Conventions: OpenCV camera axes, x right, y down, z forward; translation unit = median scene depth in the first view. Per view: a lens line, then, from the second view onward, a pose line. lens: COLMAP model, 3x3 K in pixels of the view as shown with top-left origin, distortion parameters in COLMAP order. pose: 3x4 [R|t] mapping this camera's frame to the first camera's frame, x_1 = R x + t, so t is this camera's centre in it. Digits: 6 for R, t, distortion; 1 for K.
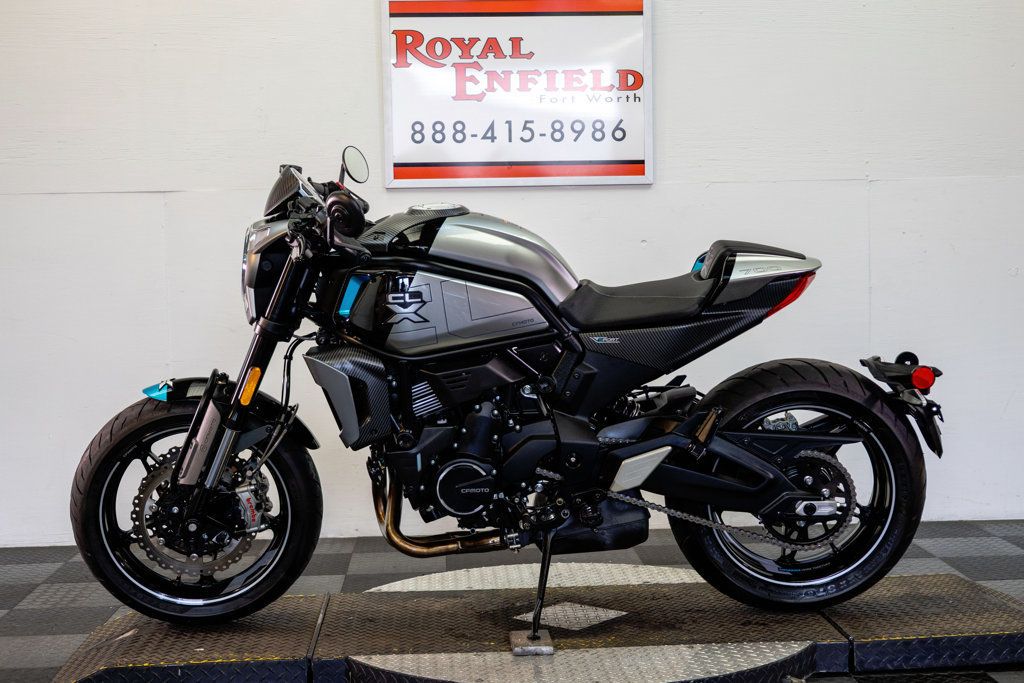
lens RADIAL K [[1544.9, 0, 514.9], [0, 1544.9, 341.9], [0, 0, 1]] dist [0.029041, 0.076903]
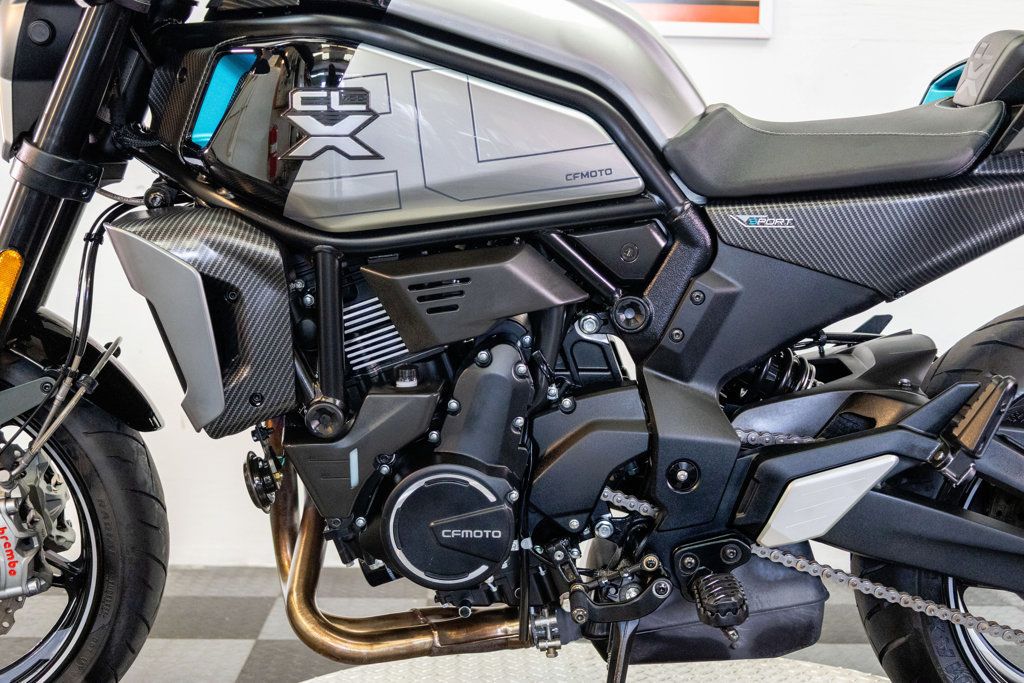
lens RADIAL K [[1479.2, 0, 513.9], [0, 1479.2, 344.7], [0, 0, 1]] dist [0.011106, 0.042082]
pose [[0.999210, 0.038839, -0.008446, -0.011102], [-0.038747, 0.999190, 0.010848, 0.032947], [0.008861, -0.010512, 0.999905, 0.539624]]
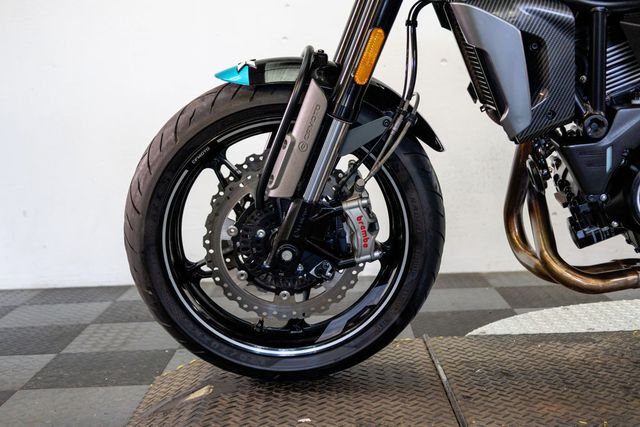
lens RADIAL K [[918.6, 0, 320.0], [0, 918.6, 213.5], [0, 0, 1]] dist [0.028770, 0.090033]
pose [[0.998676, -0.014475, -0.049362, -0.169130], [0.017016, 0.998531, 0.051445, 0.076561], [0.048545, -0.052217, 0.997455, 0.556793]]
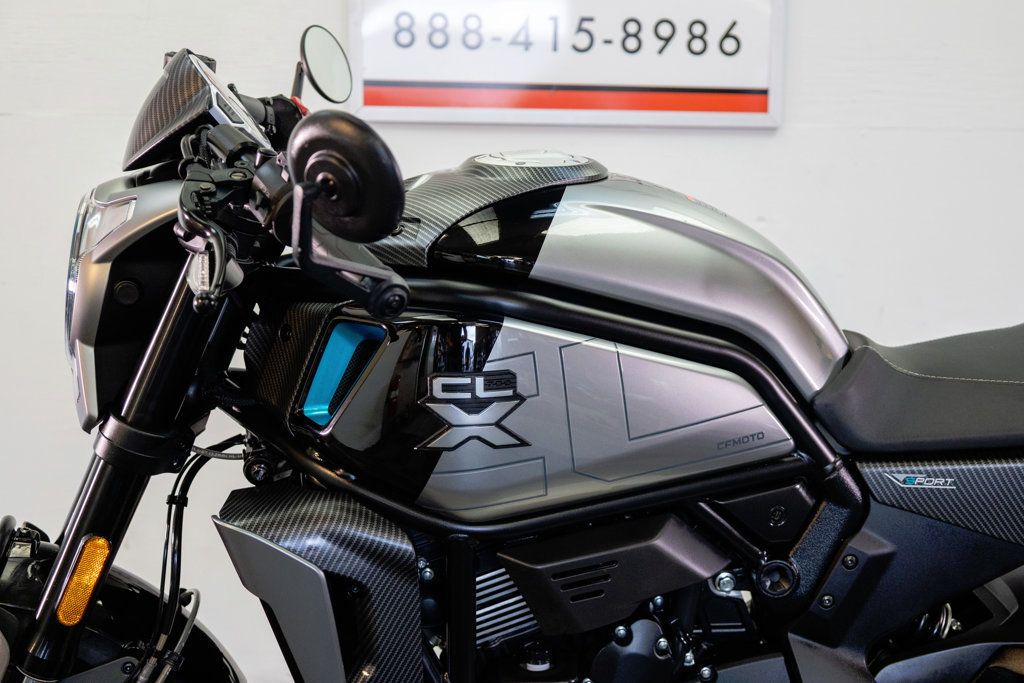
lens RADIAL K [[1479.2, 0, 513.9], [0, 1479.2, 344.7], [0, 0, 1]] dist [0.011106, 0.042082]
pose [[0.997177, 0.021567, 0.071926, -0.083499], [-0.024566, 0.998854, 0.041073, -0.052319], [-0.070958, -0.042724, 0.996564, 0.582853]]
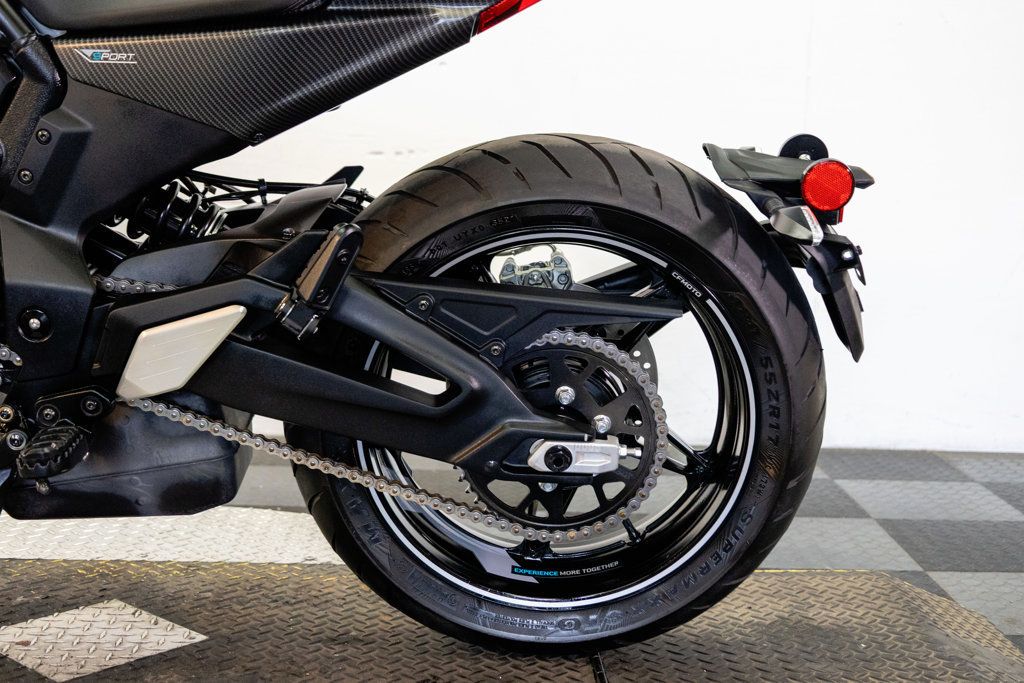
lens RADIAL K [[1479.2, 0, 513.9], [0, 1479.2, 344.7], [0, 0, 1]] dist [0.011106, 0.042082]
pose [[0.998389, 0.054313, -0.016408, 0.181053], [-0.052578, 0.994352, 0.092190, 0.034375], [0.021323, -0.091179, 0.995606, 0.560821]]
